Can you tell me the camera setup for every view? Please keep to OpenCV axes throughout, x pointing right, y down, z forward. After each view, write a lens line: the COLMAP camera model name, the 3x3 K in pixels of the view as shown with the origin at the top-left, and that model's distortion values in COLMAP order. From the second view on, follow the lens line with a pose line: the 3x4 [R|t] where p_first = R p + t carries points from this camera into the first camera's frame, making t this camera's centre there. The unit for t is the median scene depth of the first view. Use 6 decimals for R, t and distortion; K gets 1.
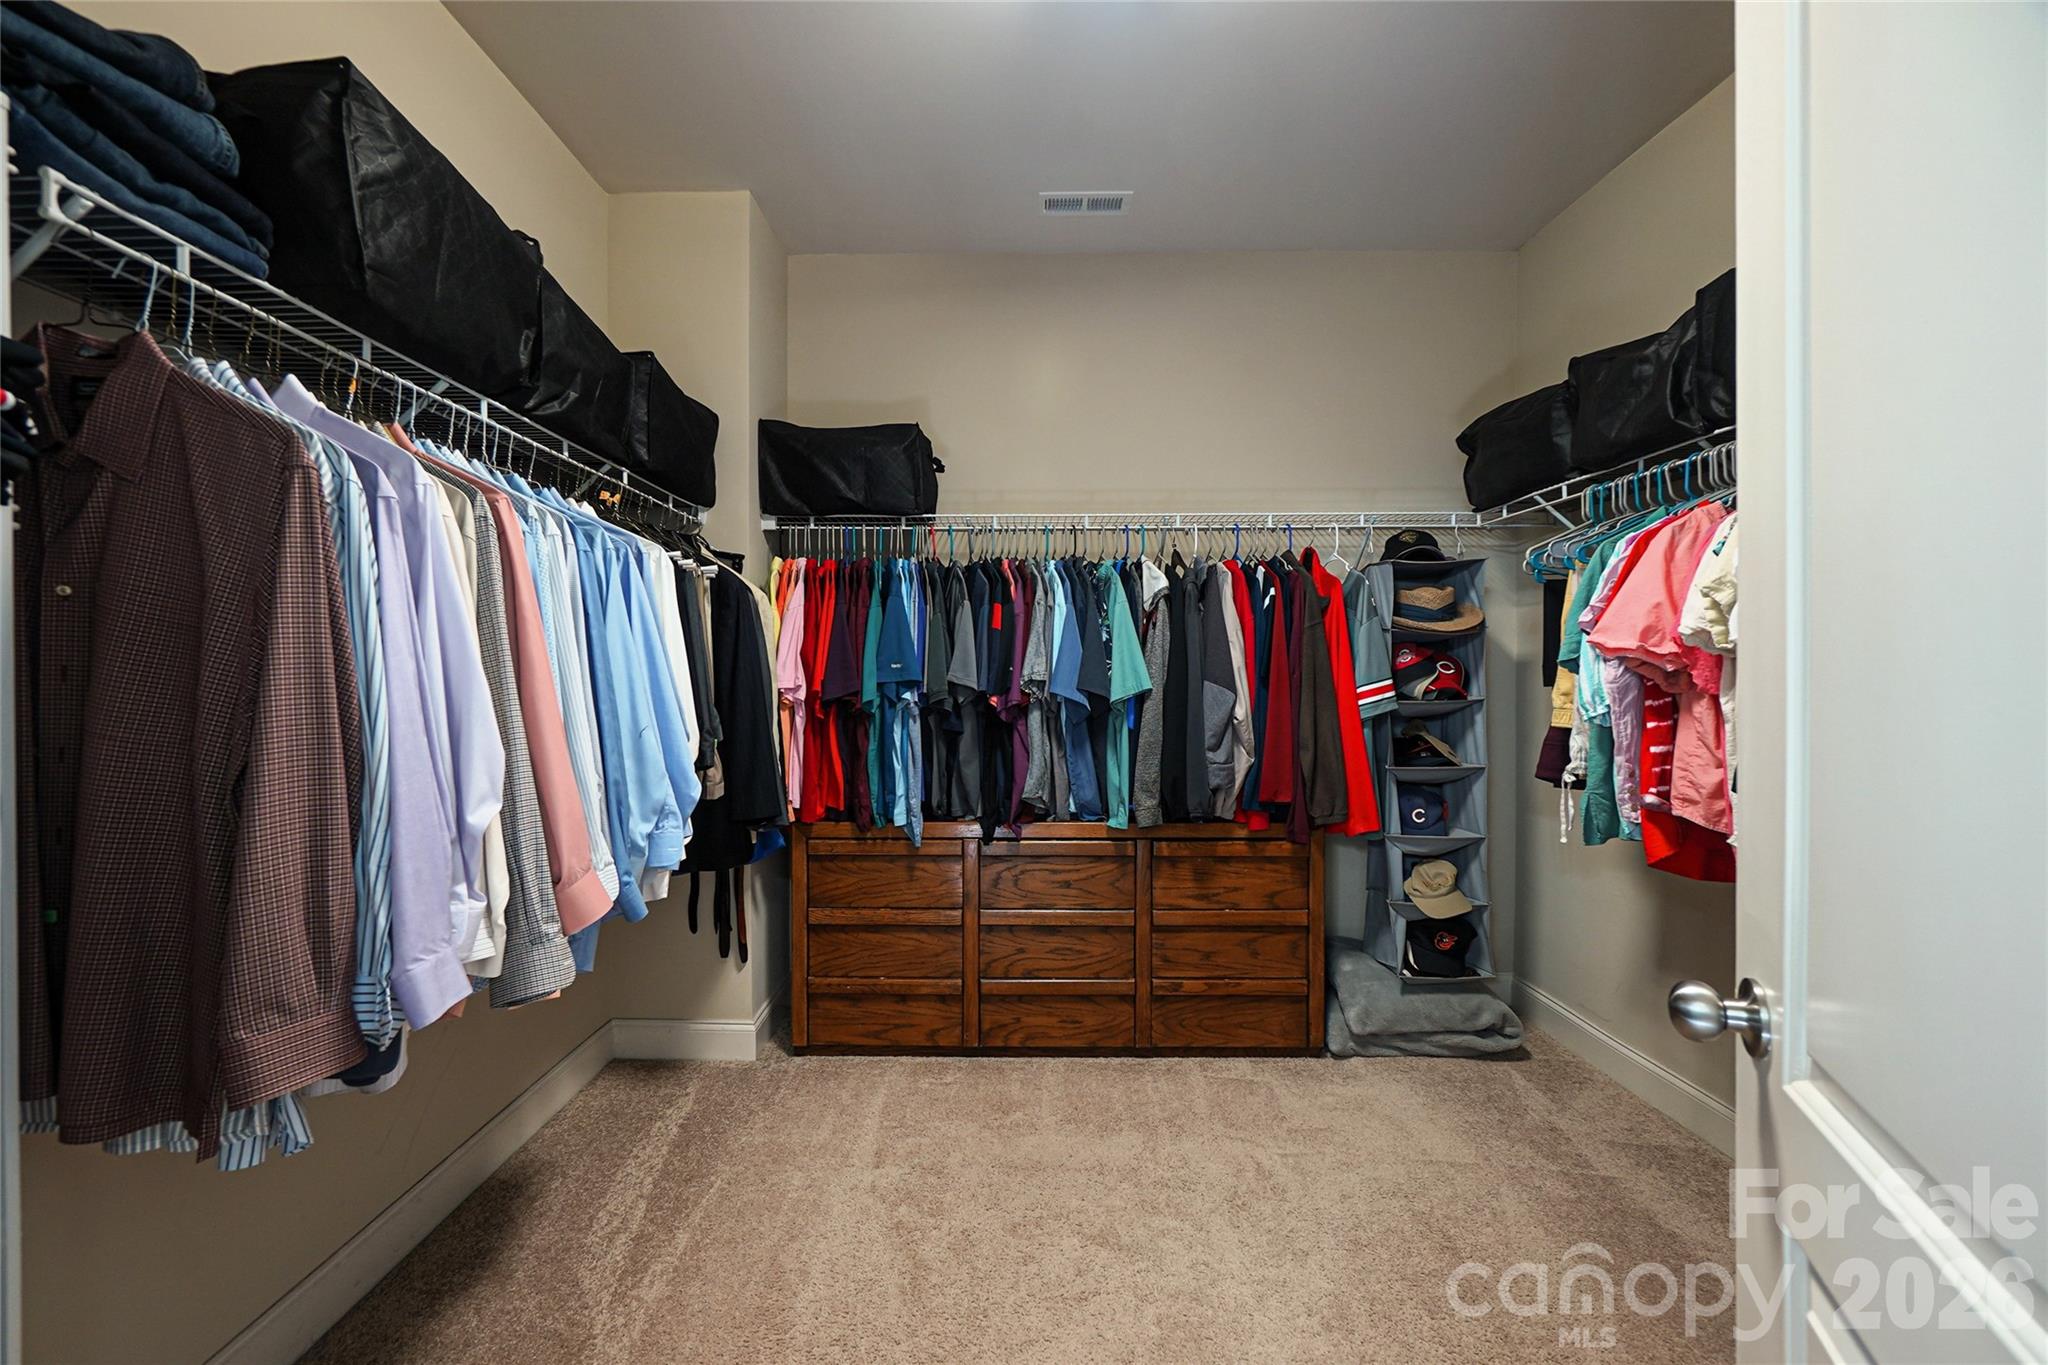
lens RADIAL K [[894.4, 0, 1007.3], [0, 894.4, 684.8], [0, 0, 1]] dist [0.000114, 0.000045]
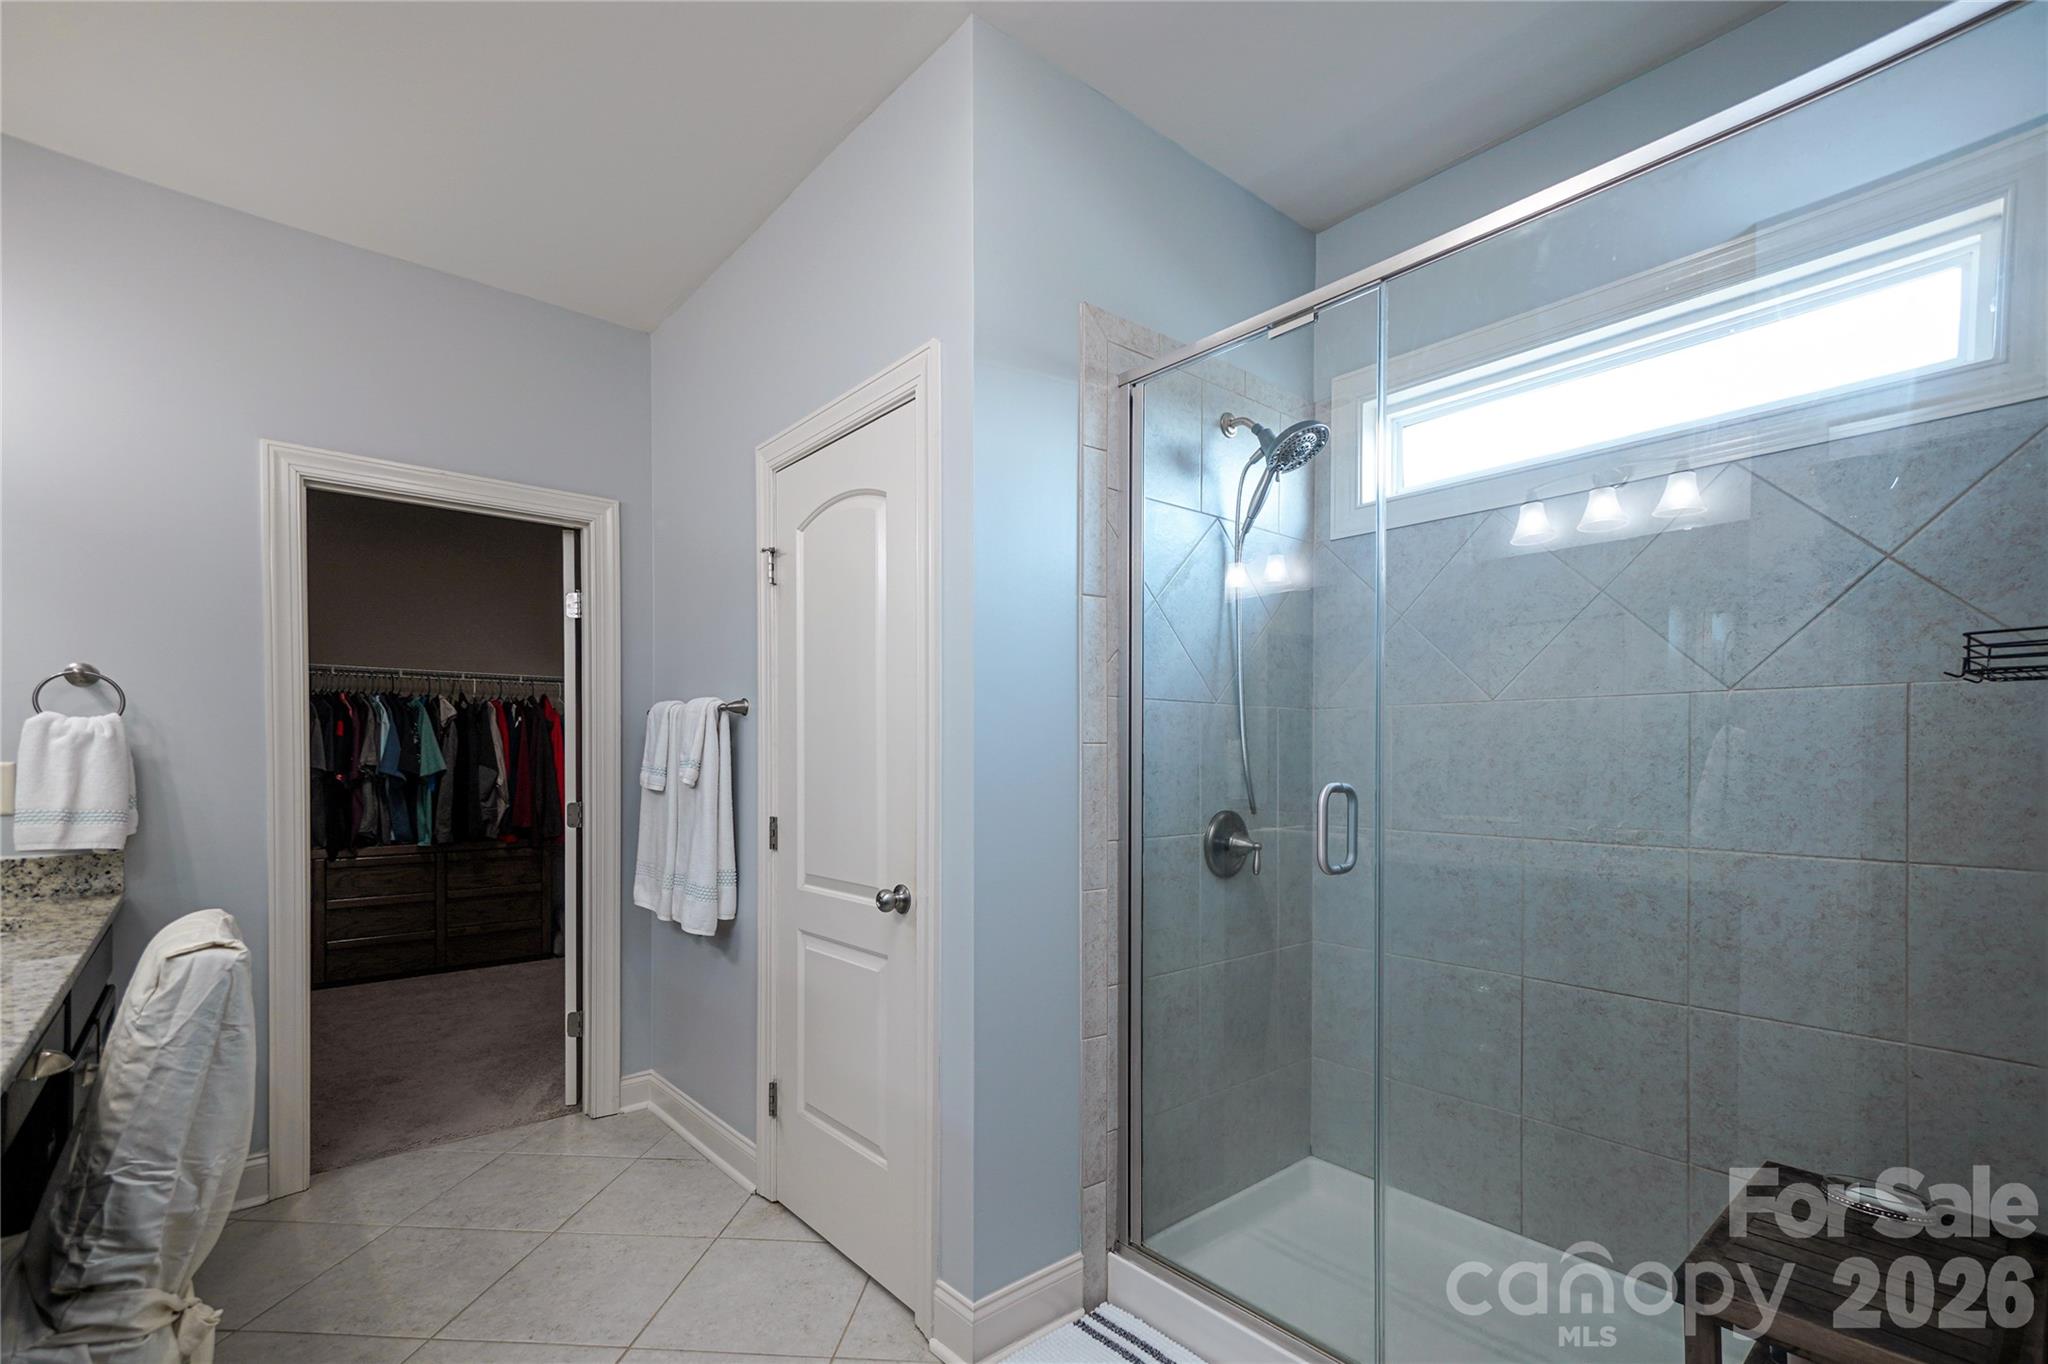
lens RADIAL K [[940.8, 0, 1024.6], [0, 940.8, 762.7], [0, 0, 1]] dist [0.040567, 0.000105]
pose [[0.757360, -0.002610, 0.652993, -0.218002], [0.002887, 0.999996, 0.000649, -0.007263], [-0.652991, 0.001394, 0.757364, -1.252559]]
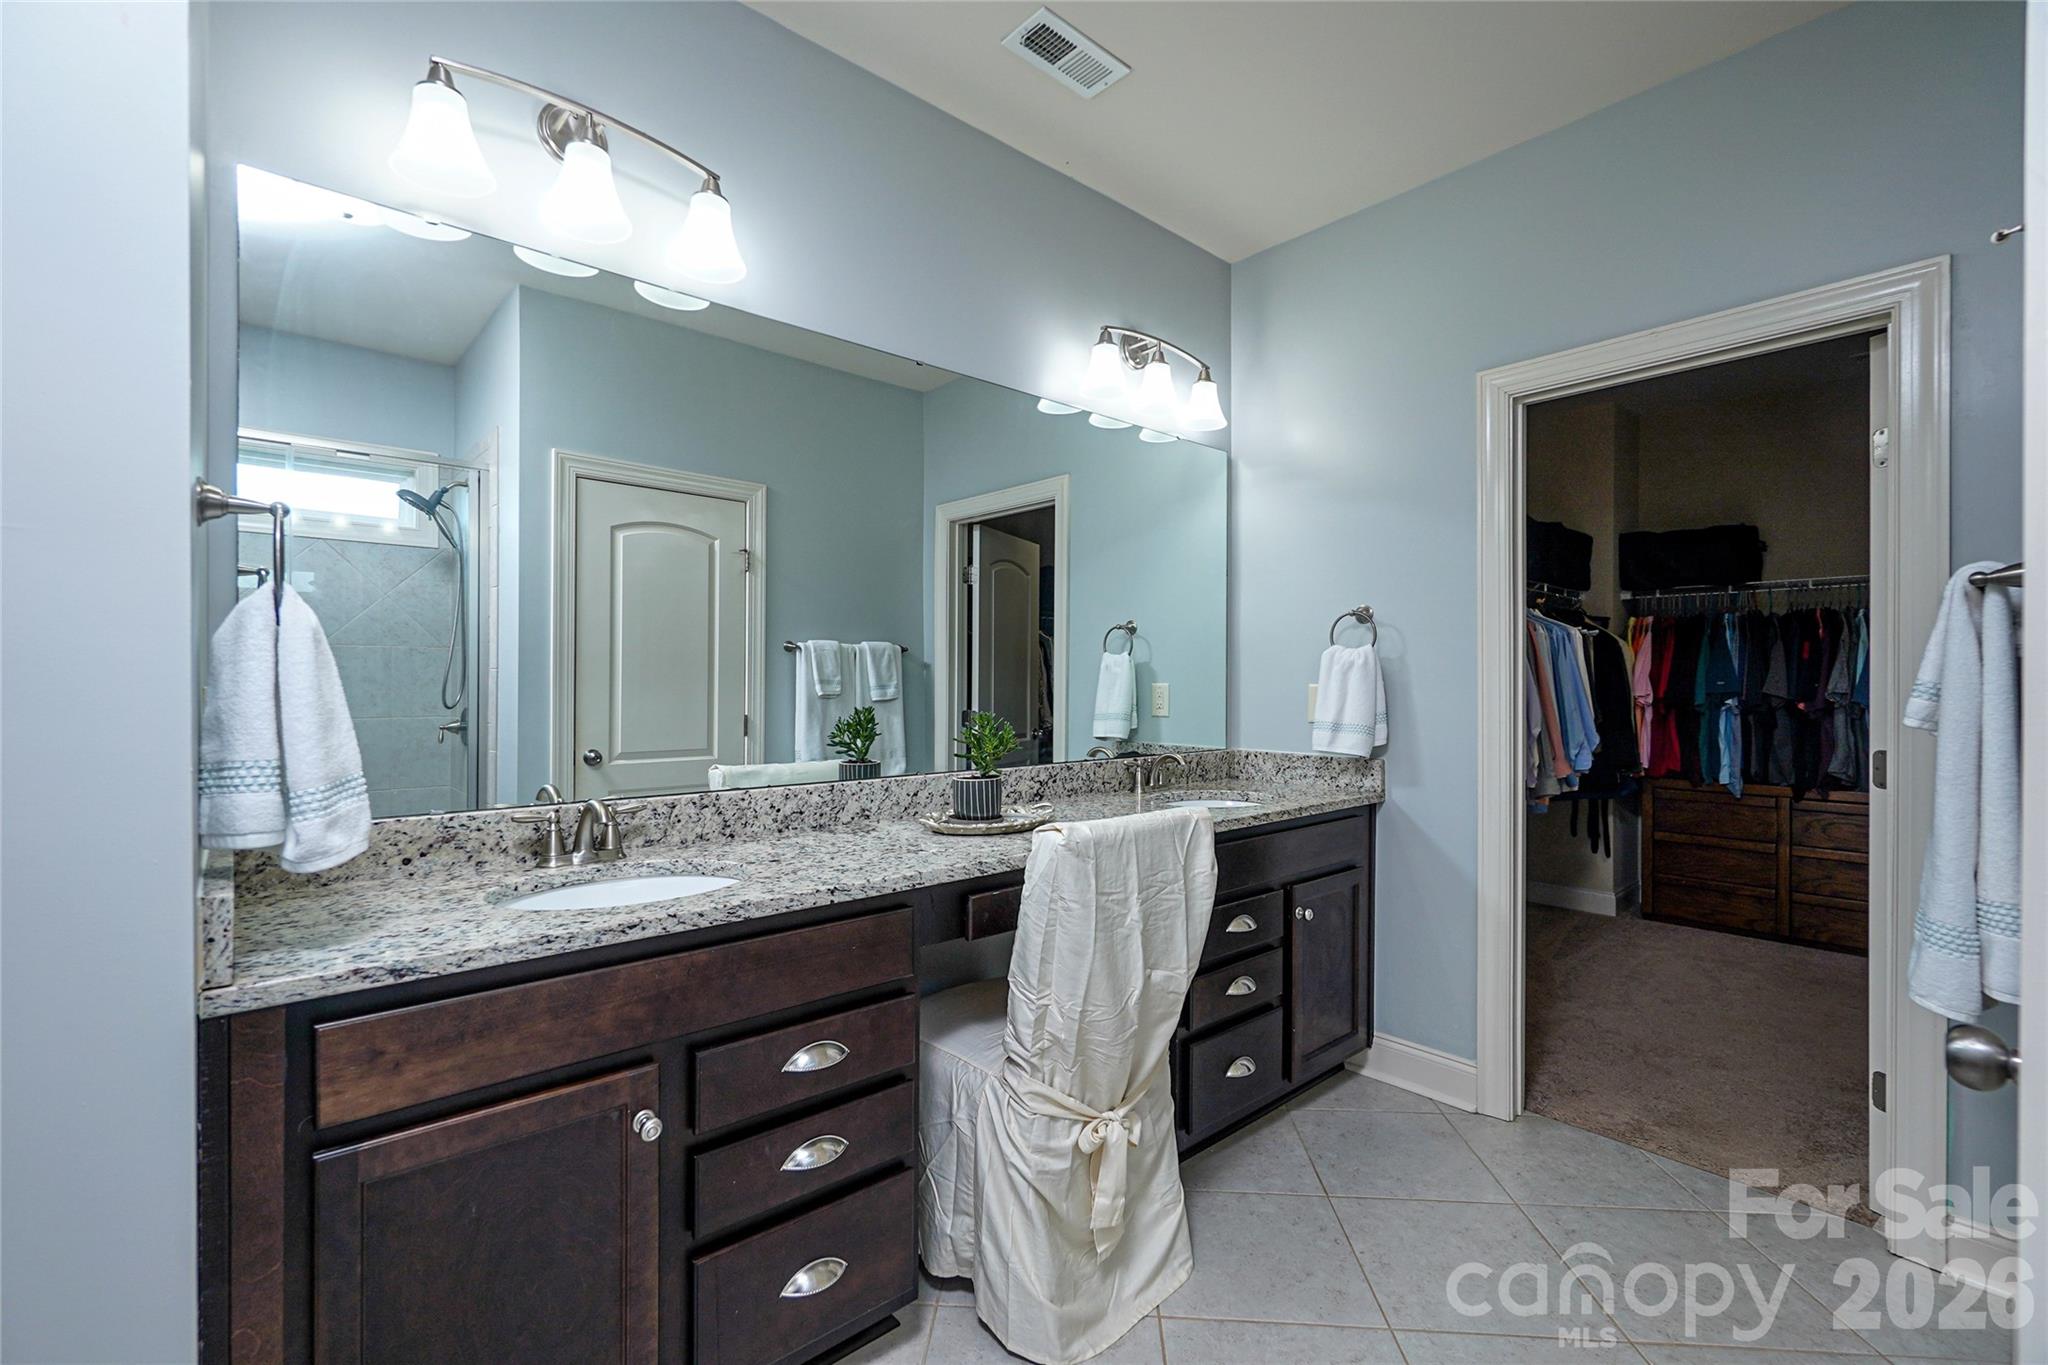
lens RADIAL K [[894.4, 0, 1007.3], [0, 894.4, 684.8], [0, 0, 1]] dist [0.000114, 0.000045]
pose [[0.667330, 0.003837, -0.744752, 0.210448], [-0.007873, 0.999967, -0.001903, -0.004275], [0.744721, 0.007134, 0.667338, -0.995468]]
